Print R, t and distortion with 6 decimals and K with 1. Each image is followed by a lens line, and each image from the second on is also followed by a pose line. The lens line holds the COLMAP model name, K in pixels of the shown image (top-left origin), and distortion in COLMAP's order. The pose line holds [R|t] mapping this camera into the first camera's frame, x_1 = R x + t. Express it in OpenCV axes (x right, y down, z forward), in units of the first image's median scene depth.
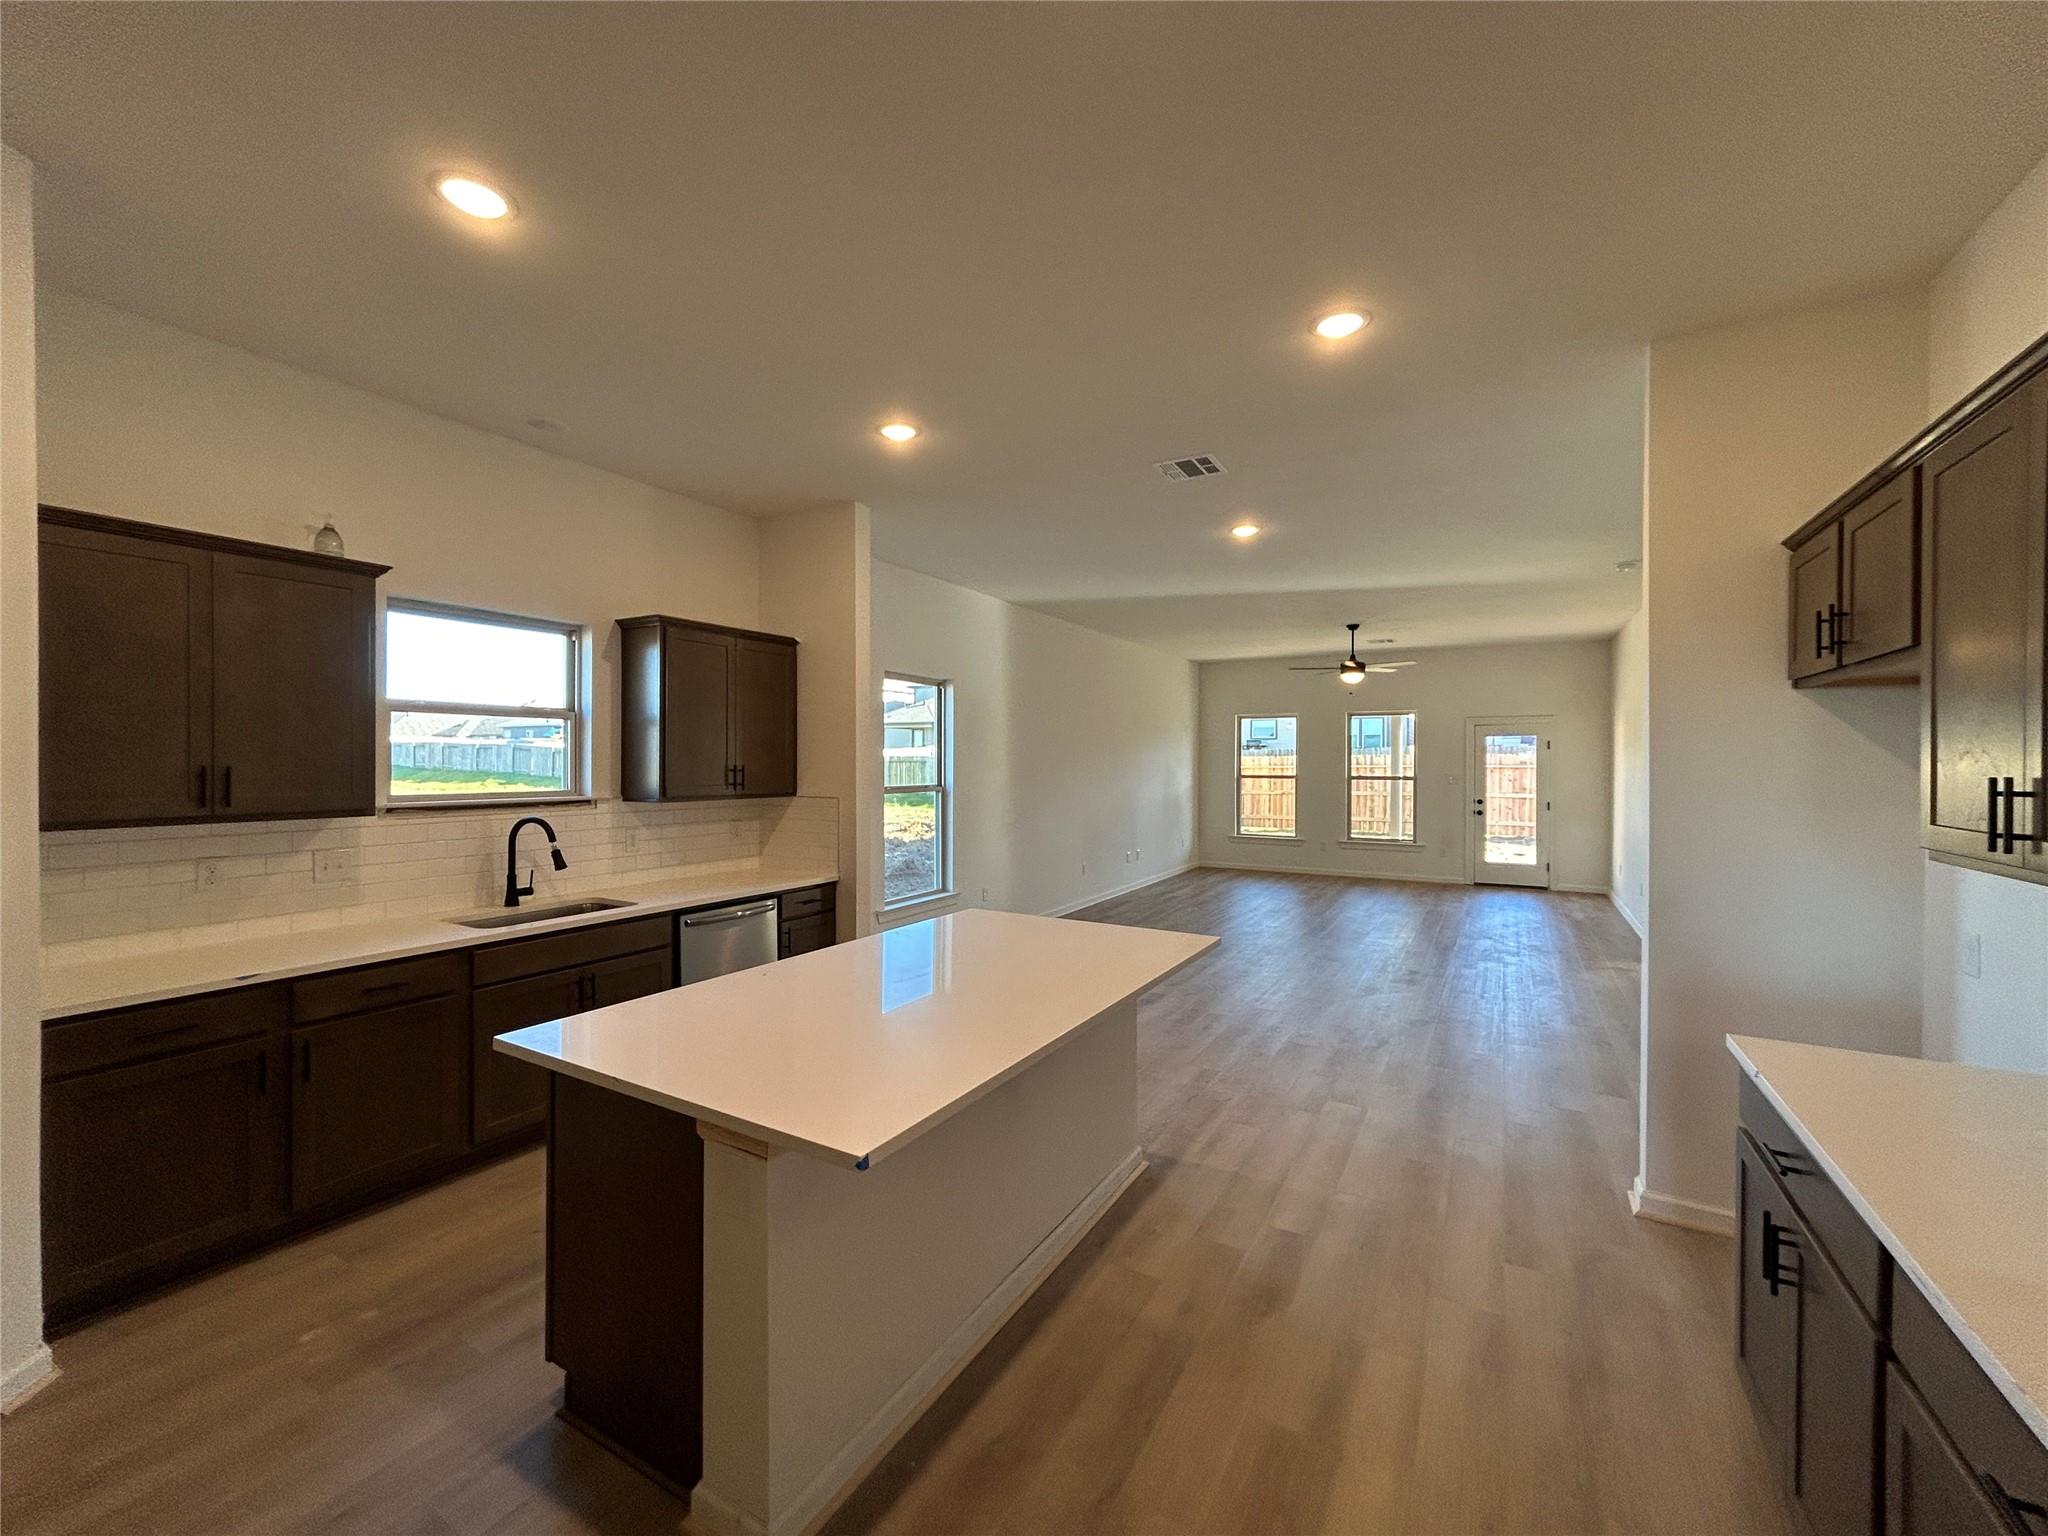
lens RADIAL K [[829.0, 0, 1018.0], [0, 829.0, 767.4], [0, 0, 1]] dist [-0.003850, 0.002989]
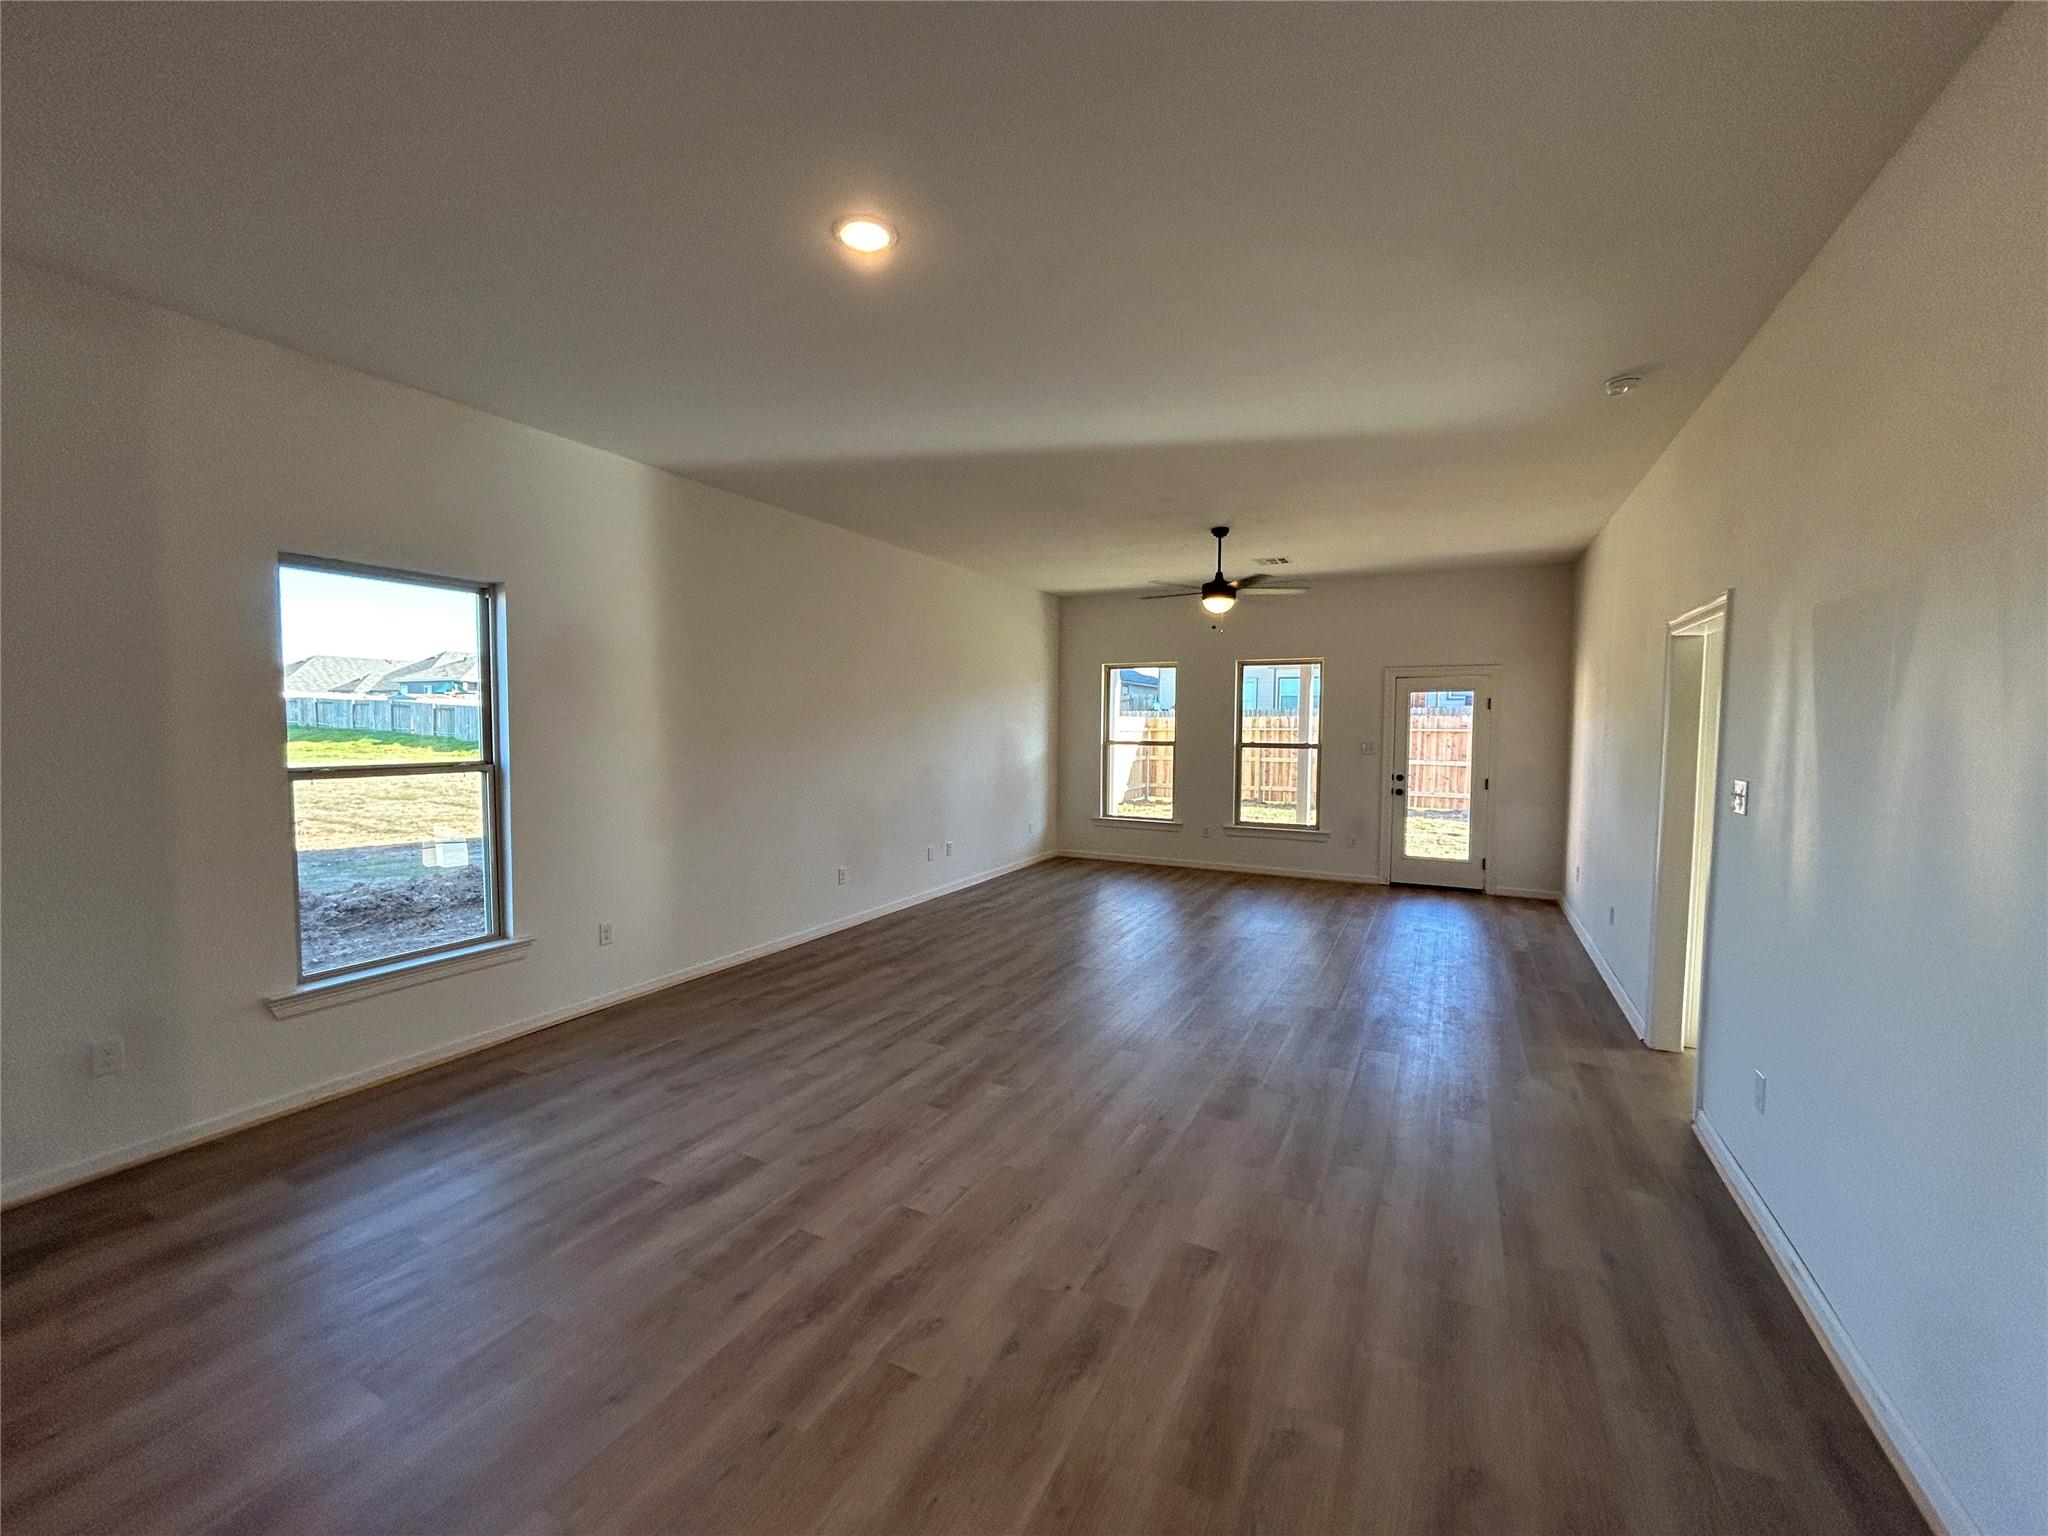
lens RADIAL K [[829.0, 0, 1018.0], [0, 829.0, 767.4], [0, 0, 1]] dist [-0.003850, 0.002989]
pose [[0.998824, 0.002272, 0.048427, 0.160853], [-0.004571, 0.998865, 0.047411, -0.002592], [-0.048264, -0.047576, 0.997701, 0.242735]]
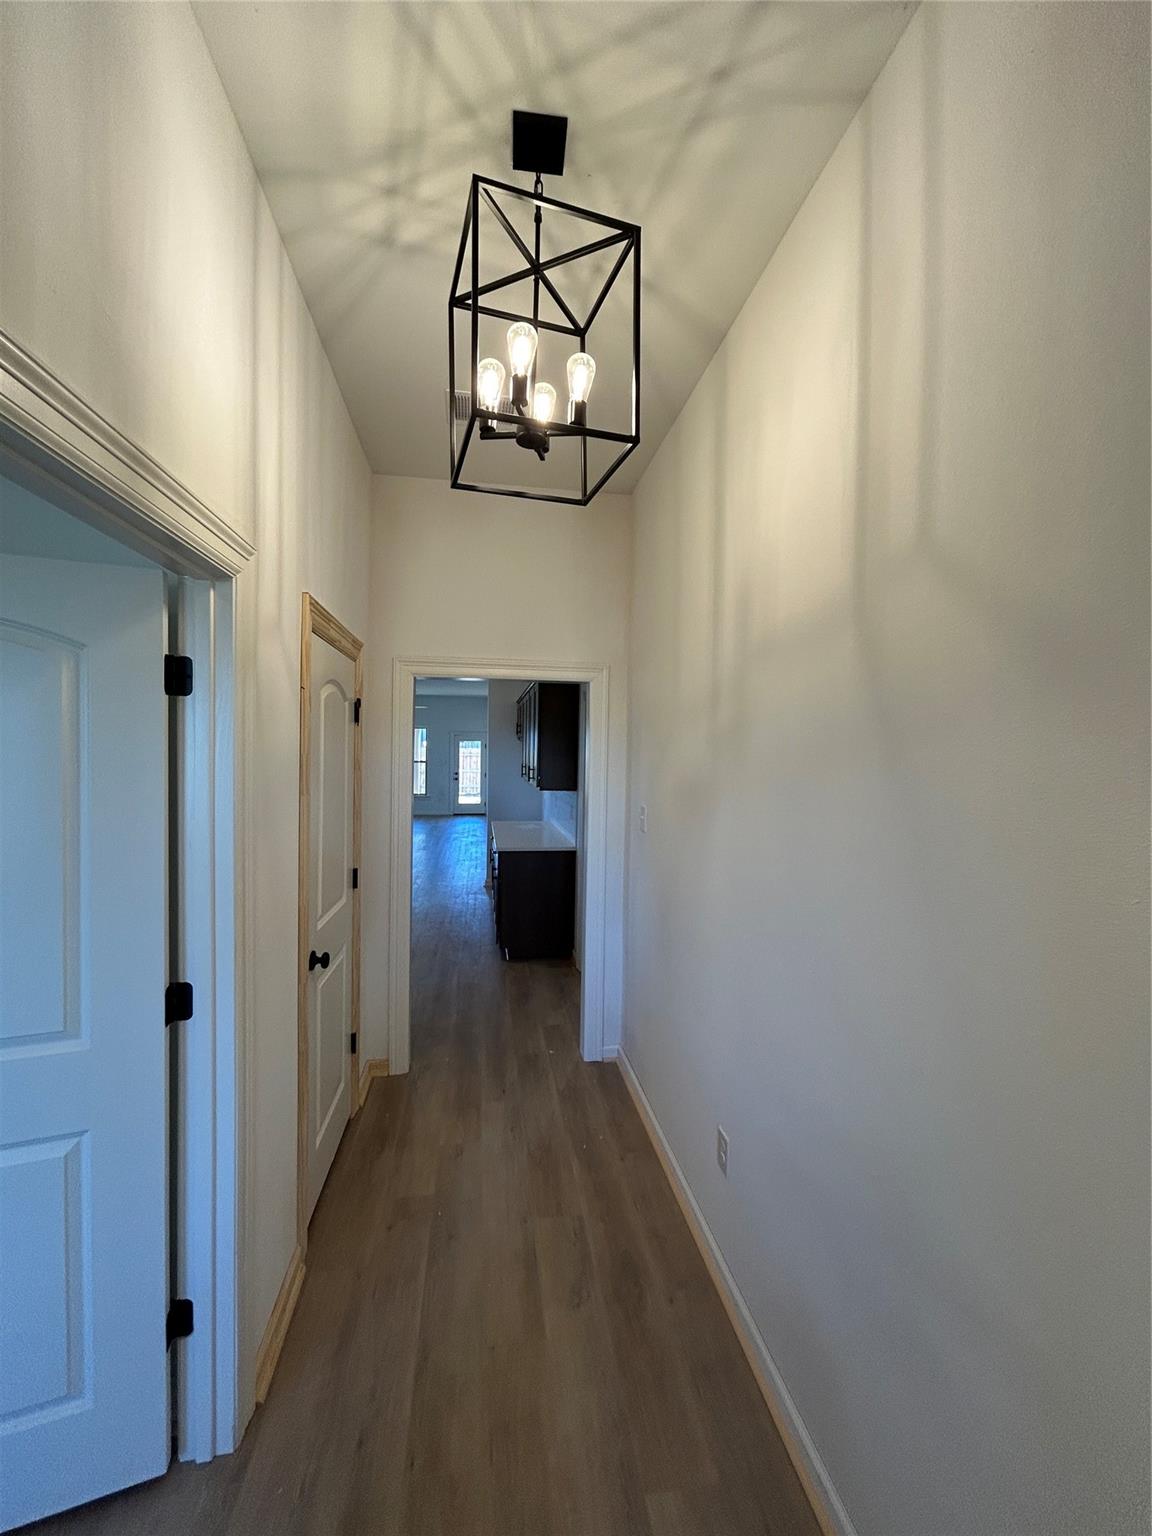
lens RADIAL K [[621.8, 0, 576.0], [0, 621.8, 768.0], [0, 0, 1]] dist [-0.003850, 0.002989]
pose [[0.775677, -0.005182, 0.631108, -0.166058], [-0.009822, 0.999746, 0.020281, -0.005327], [-0.631053, -0.021930, 0.775429, -0.345302]]
